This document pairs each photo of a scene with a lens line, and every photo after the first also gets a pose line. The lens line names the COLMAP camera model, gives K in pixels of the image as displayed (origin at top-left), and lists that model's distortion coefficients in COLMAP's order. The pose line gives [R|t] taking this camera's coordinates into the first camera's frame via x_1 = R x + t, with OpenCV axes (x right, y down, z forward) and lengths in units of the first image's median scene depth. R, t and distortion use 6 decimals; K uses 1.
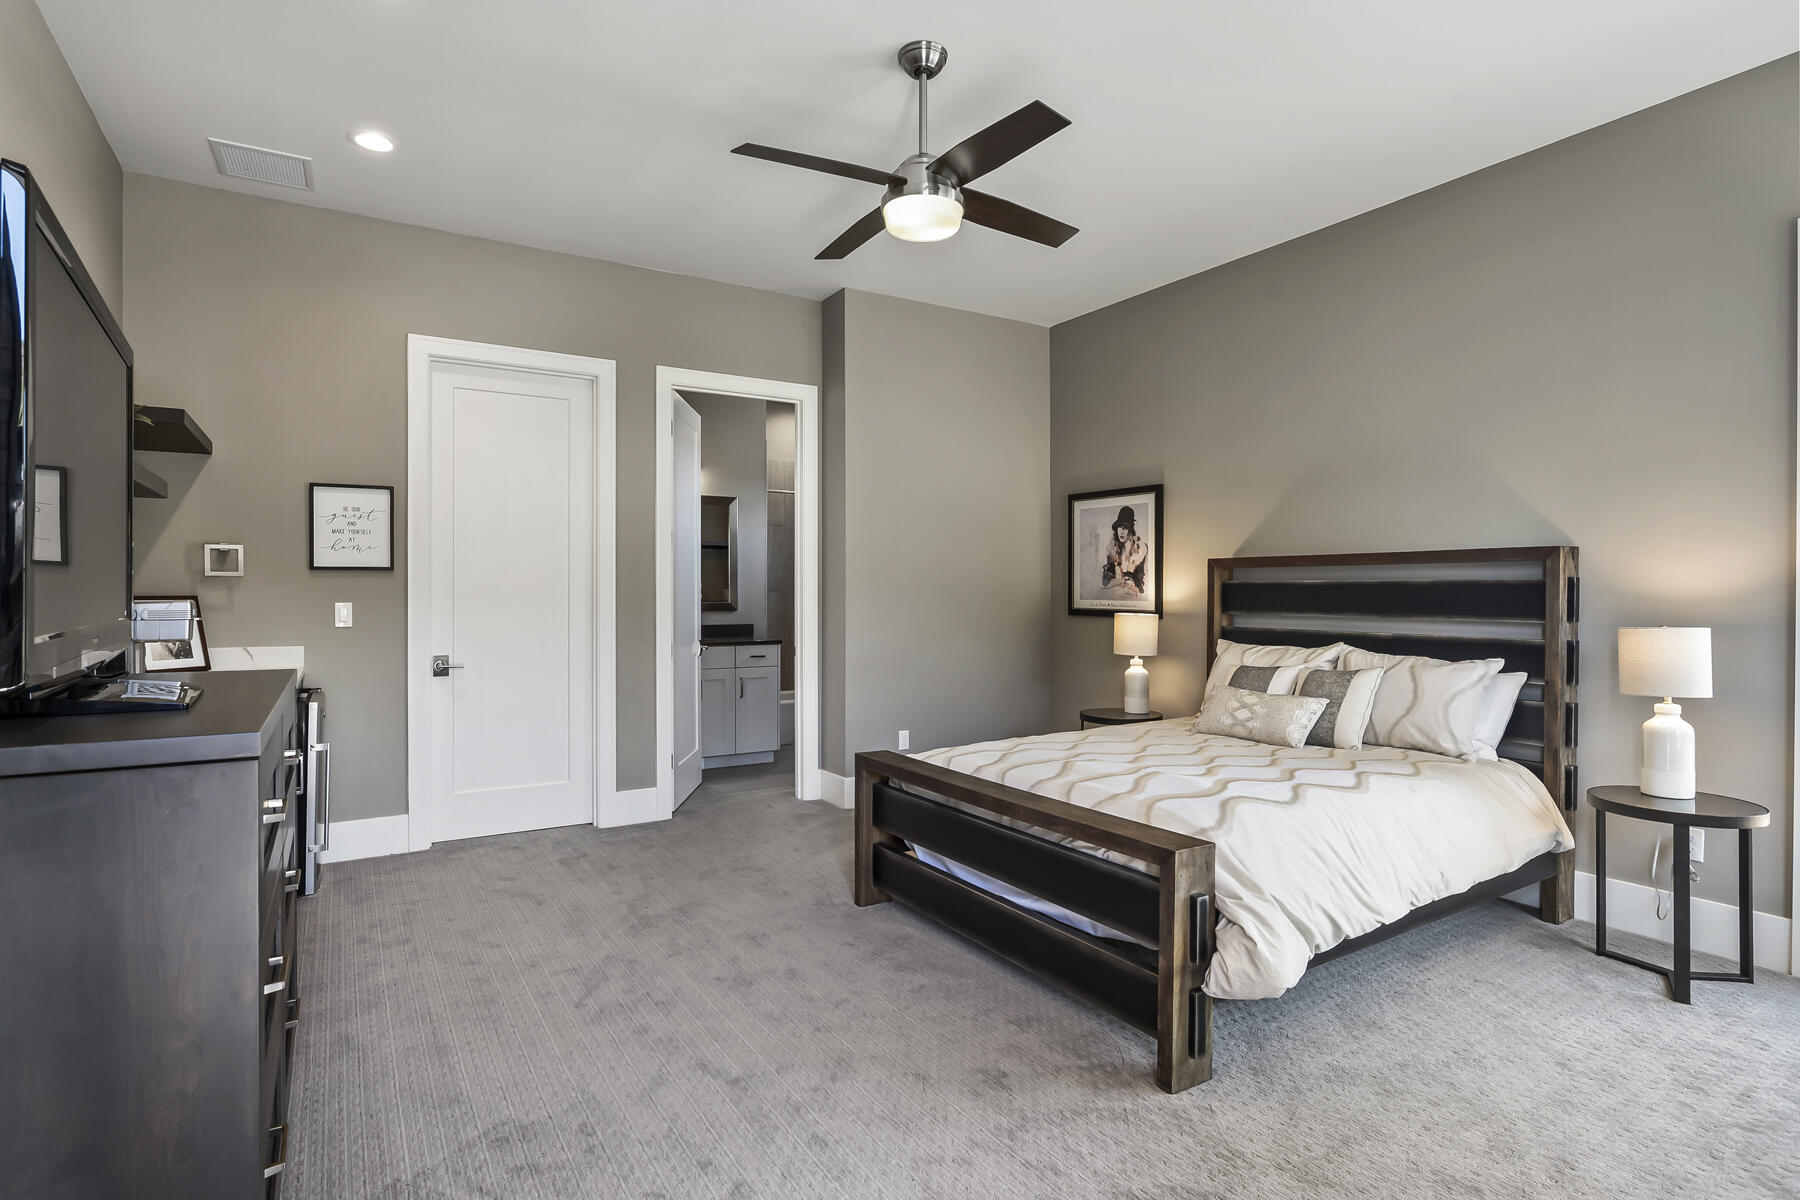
lens RADIAL K [[904.9, 0, 900.0], [0, 904.9, 600.0], [0, 0, 1]] dist [-0.017401, -0.000123]
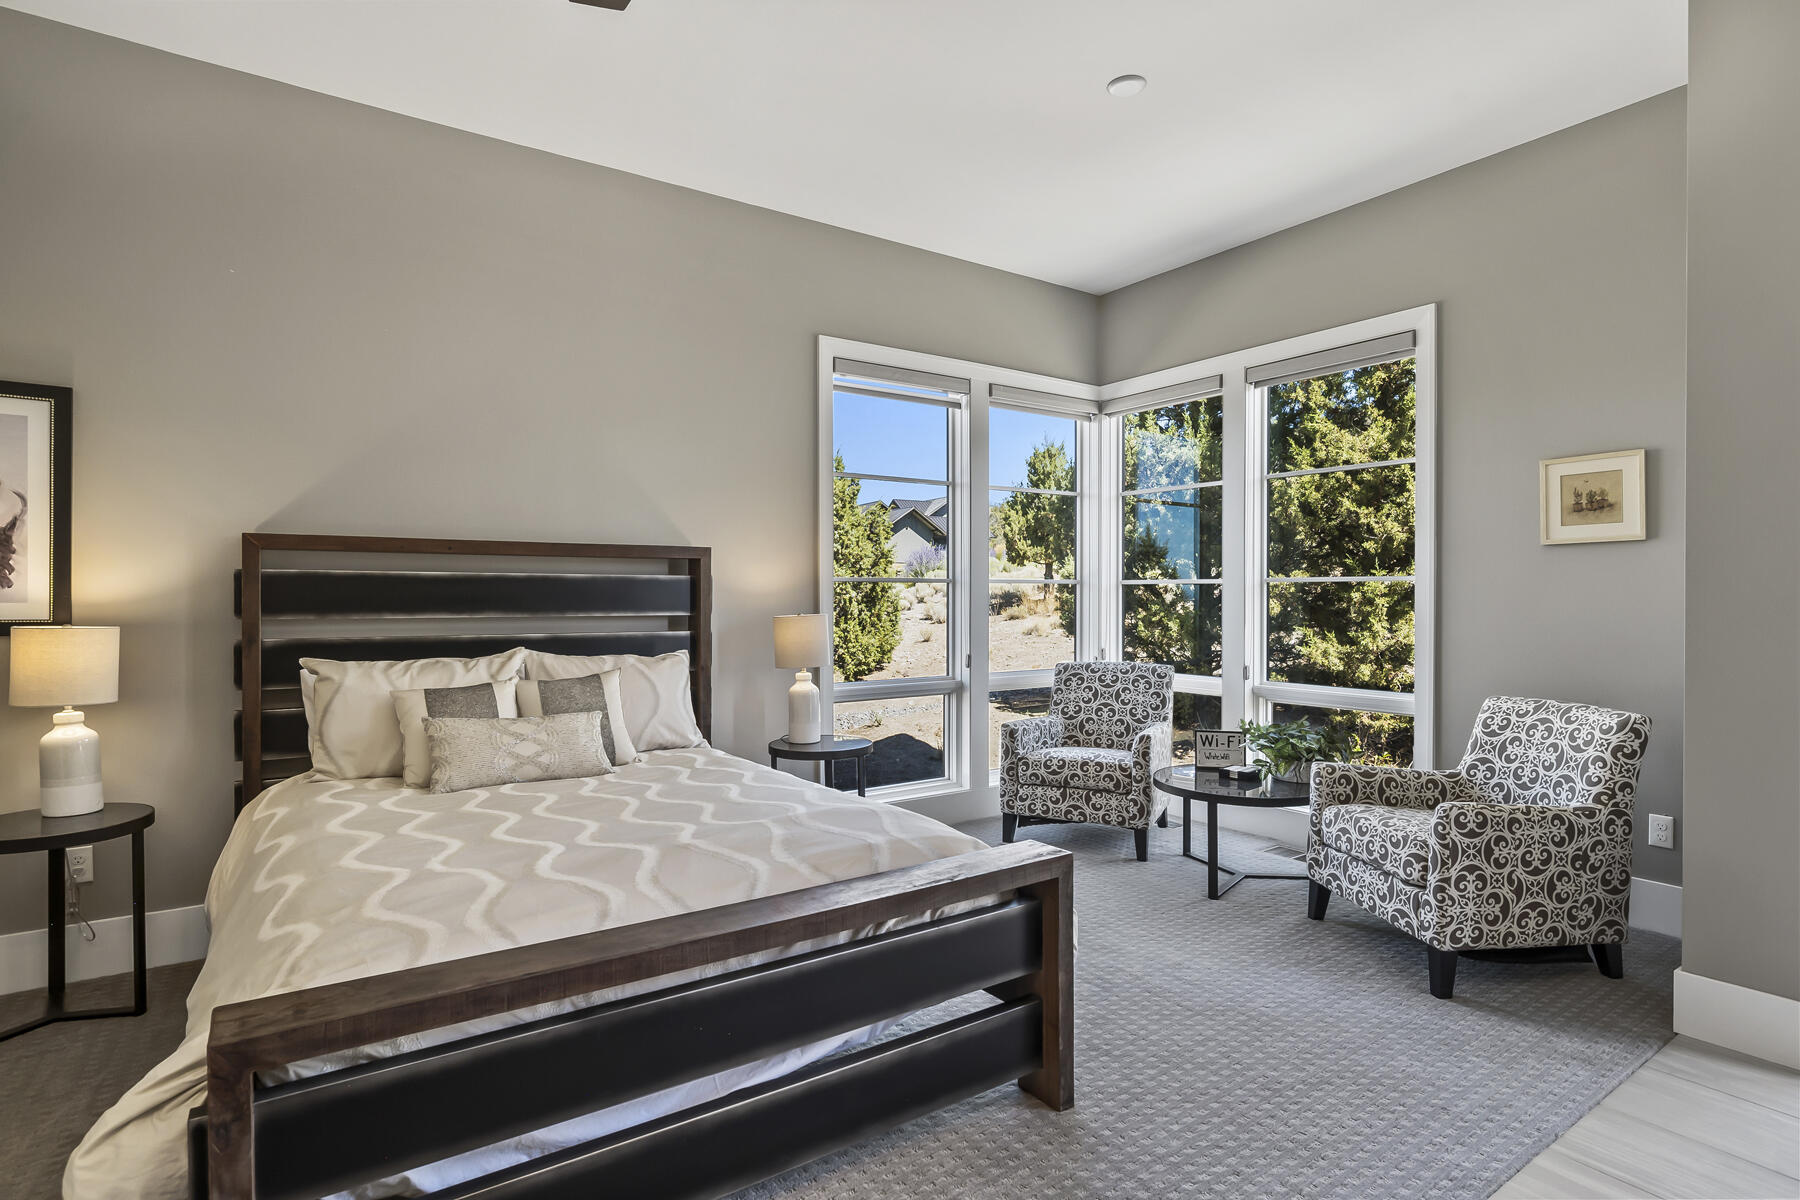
lens RADIAL K [[926.0, 0, 902.9], [0, 926.0, 558.2], [0, 0, 1]] dist [0.002136, 0.000267]
pose [[-0.060609, 0.035982, 0.997513, -0.312614], [0.004034, 0.999351, -0.035804, -0.002870], [-0.998153, 0.001853, -0.060715, 0.546239]]
